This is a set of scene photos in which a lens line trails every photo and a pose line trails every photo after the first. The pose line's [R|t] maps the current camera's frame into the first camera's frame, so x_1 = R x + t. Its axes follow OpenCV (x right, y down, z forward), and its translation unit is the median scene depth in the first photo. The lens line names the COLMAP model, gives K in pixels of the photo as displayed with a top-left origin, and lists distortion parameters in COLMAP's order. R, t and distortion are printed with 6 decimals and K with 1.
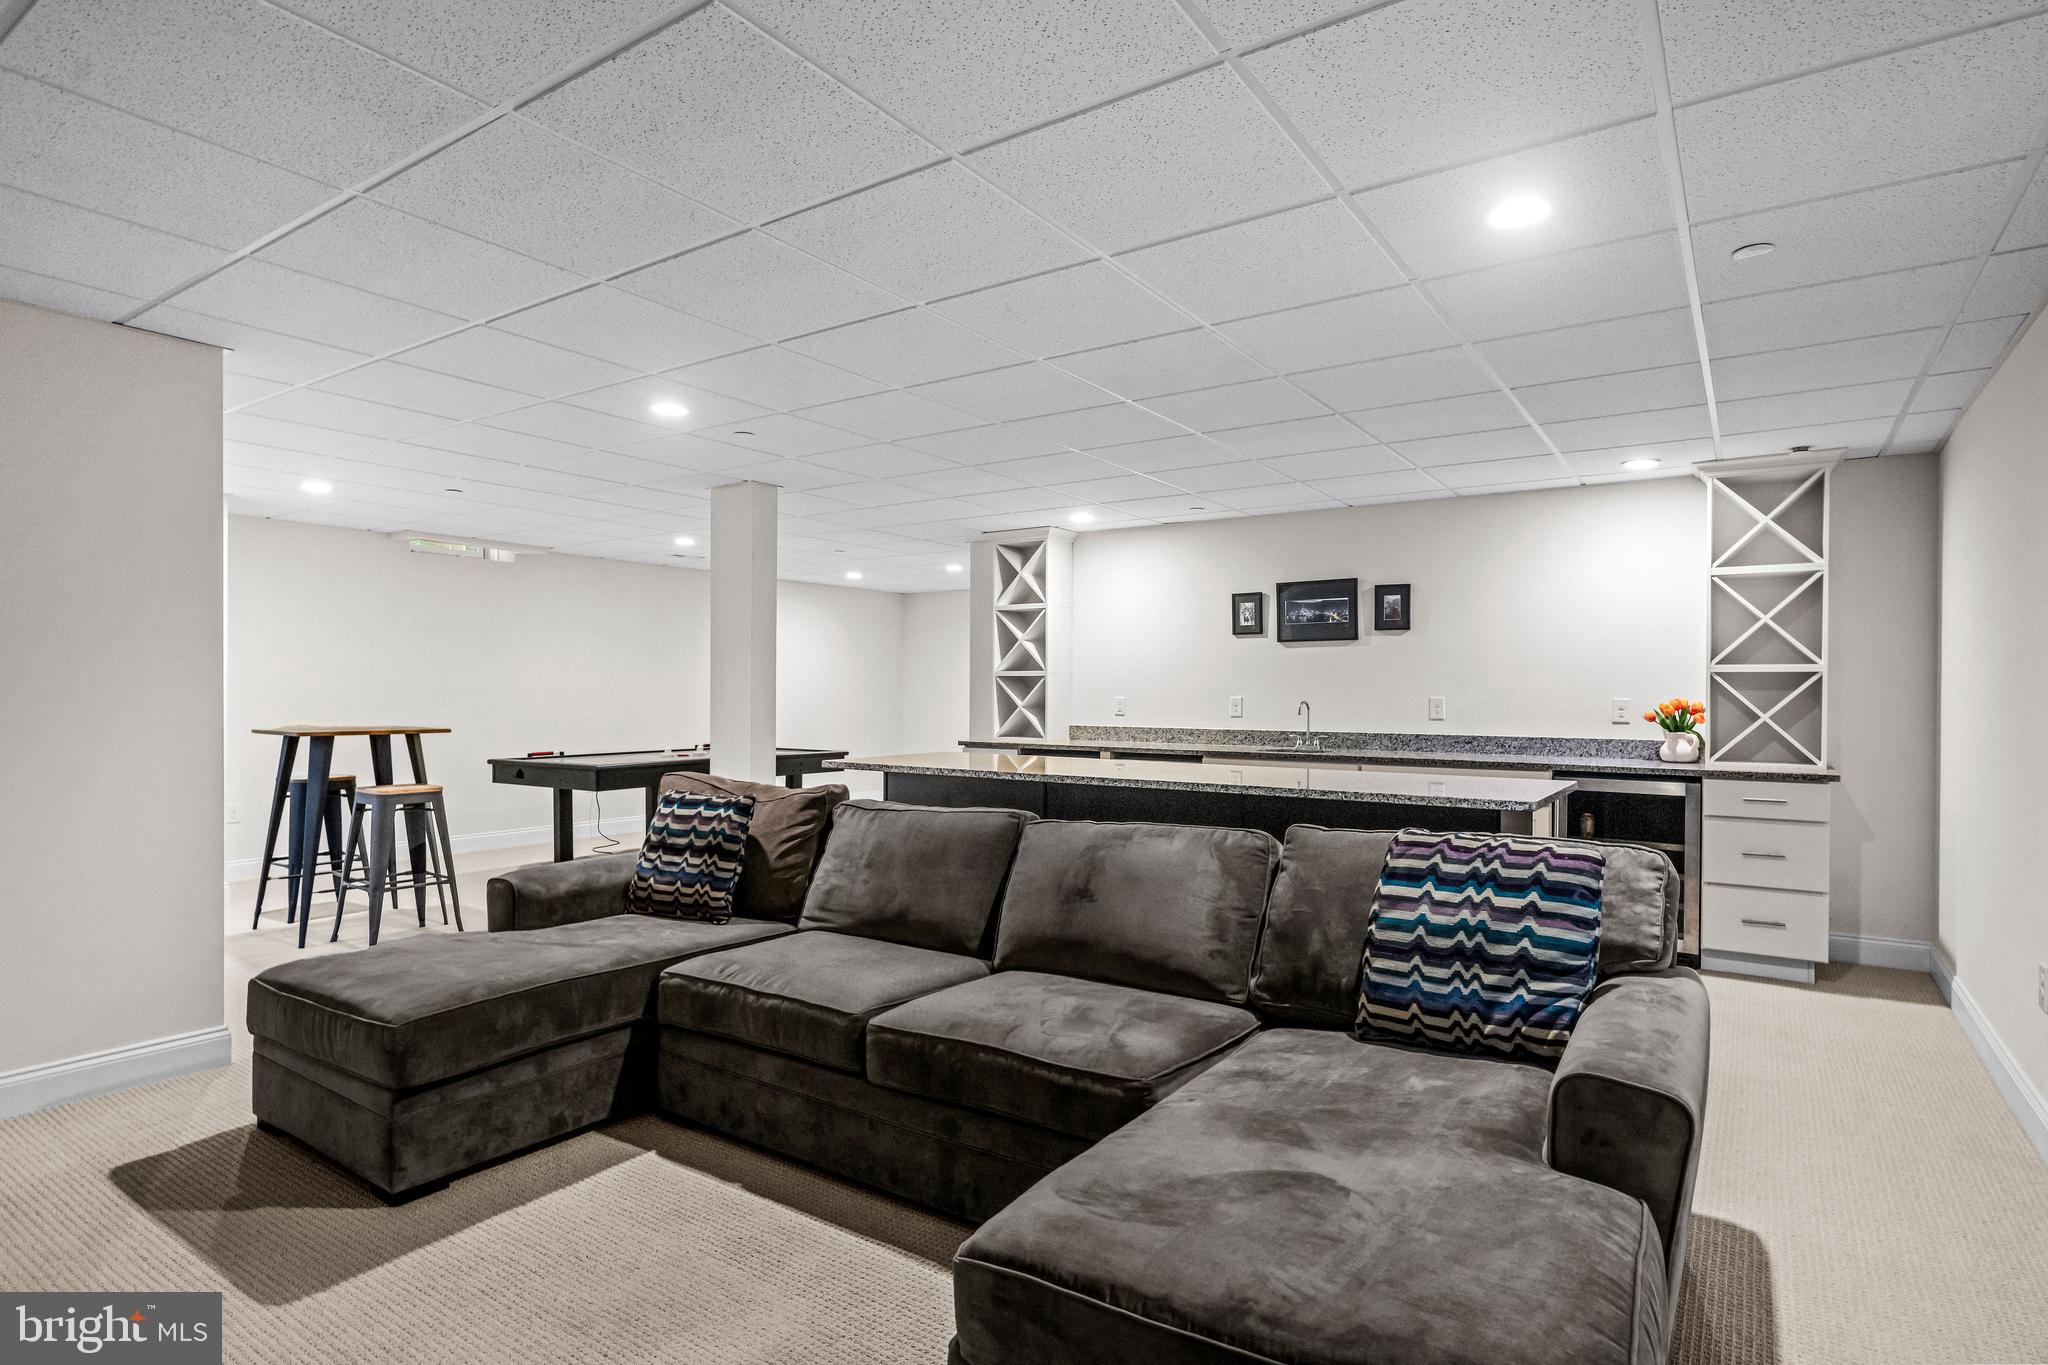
lens RADIAL K [[1096.7, 0, 1024.9], [0, 1096.7, 691.7], [0, 0, 1]] dist [0.004387, -0.000046]
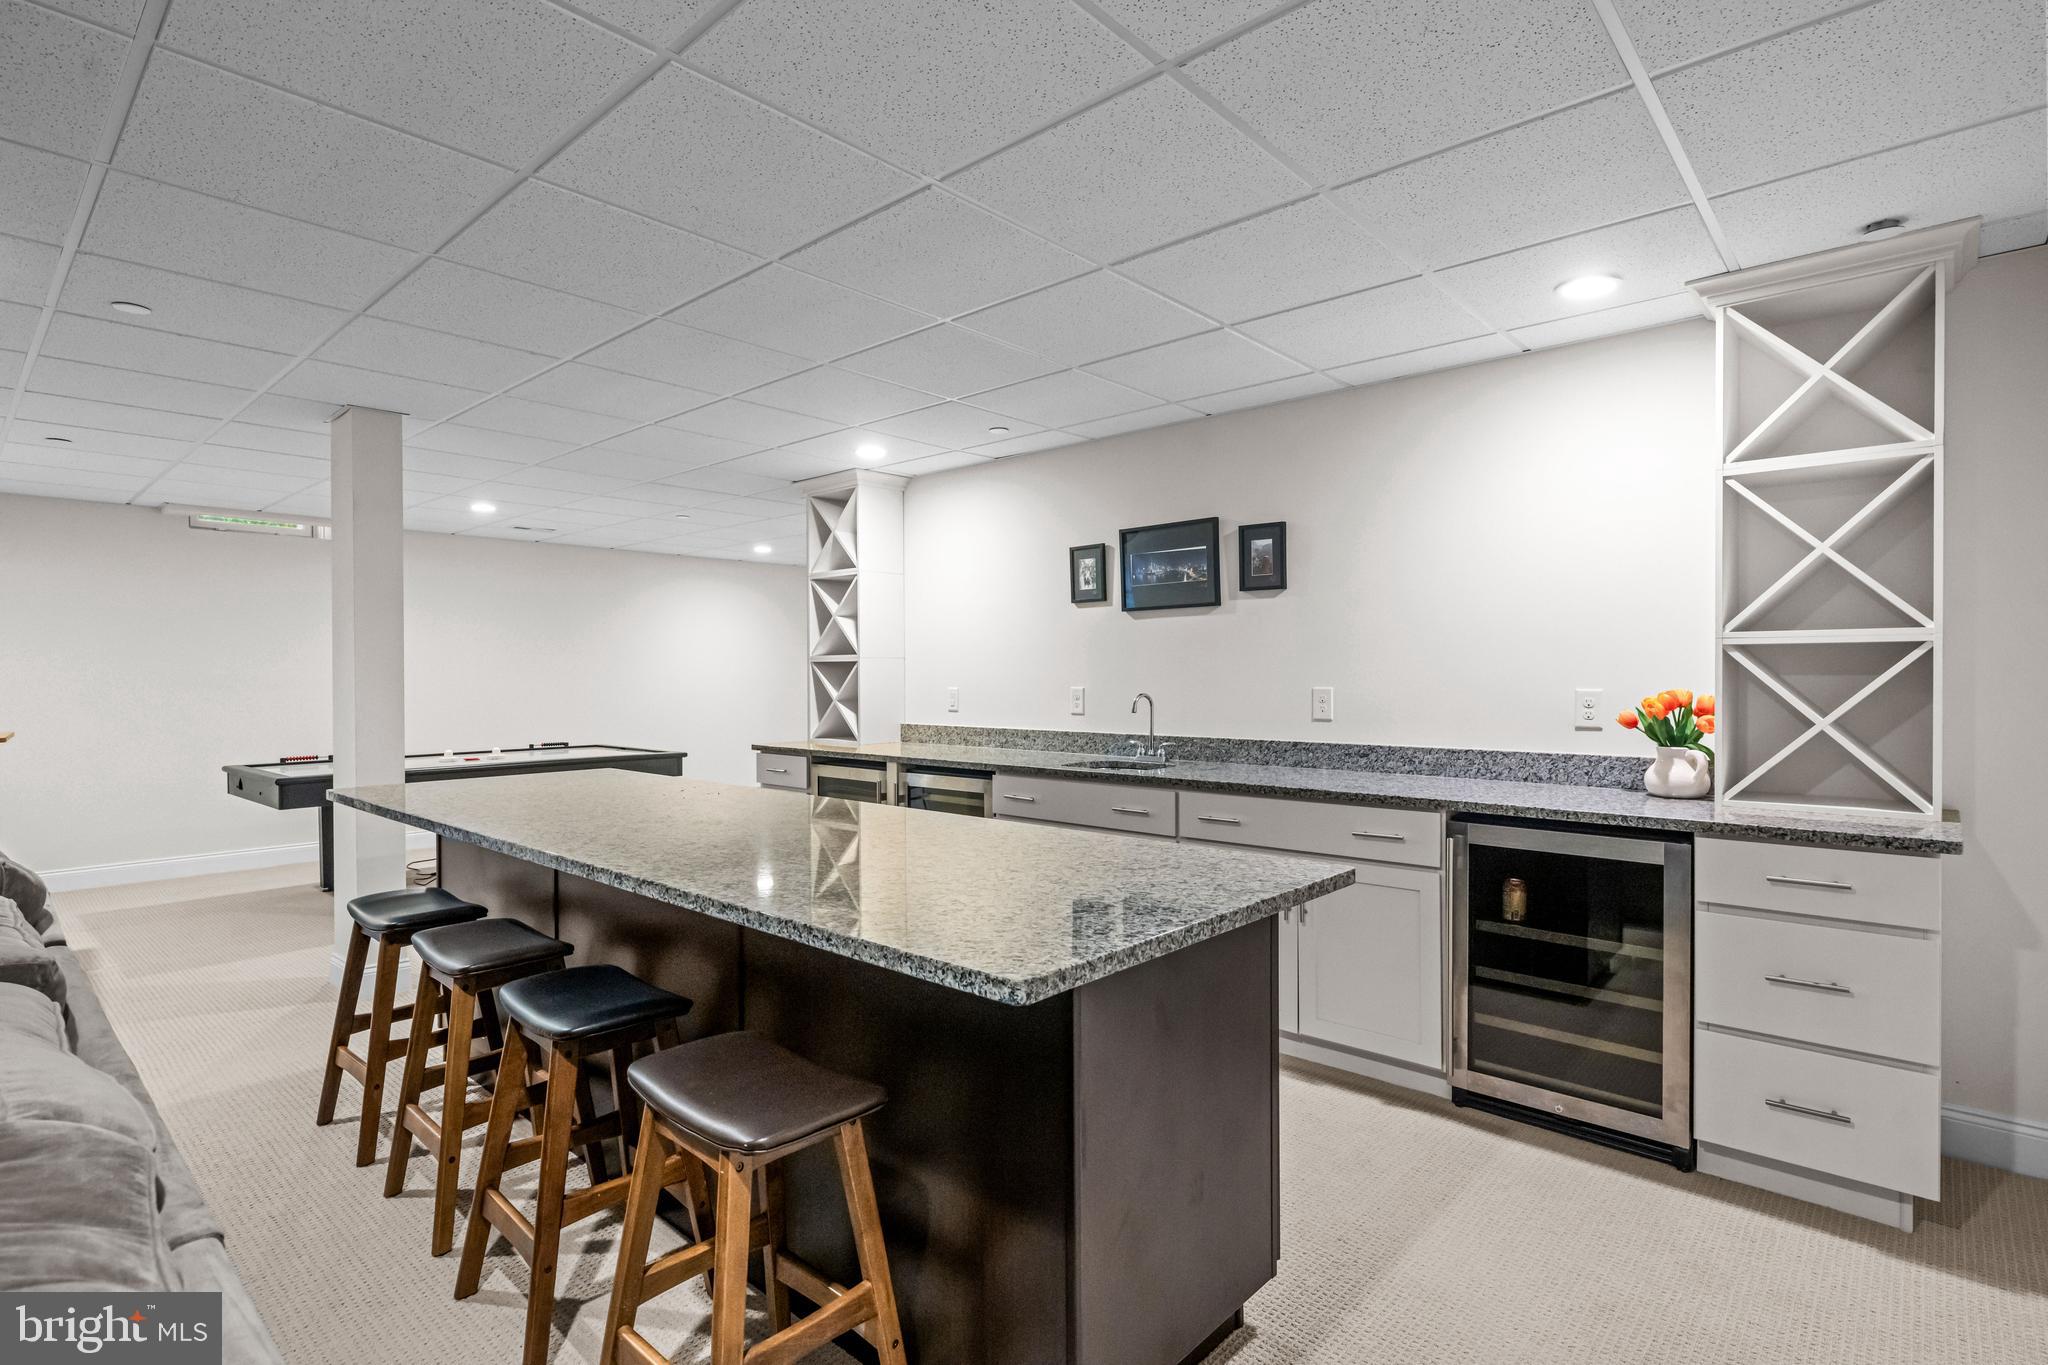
lens RADIAL K [[1033.3, 0, 1018.2], [0, 1033.3, 677.4], [0, 0, 1]] dist [-0.000699, 0.002530]
pose [[0.990652, -0.008232, -0.136165, 0.271060], [0.008615, 0.999960, 0.002222, -0.004166], [0.136141, -0.003375, 0.990684, 0.336795]]
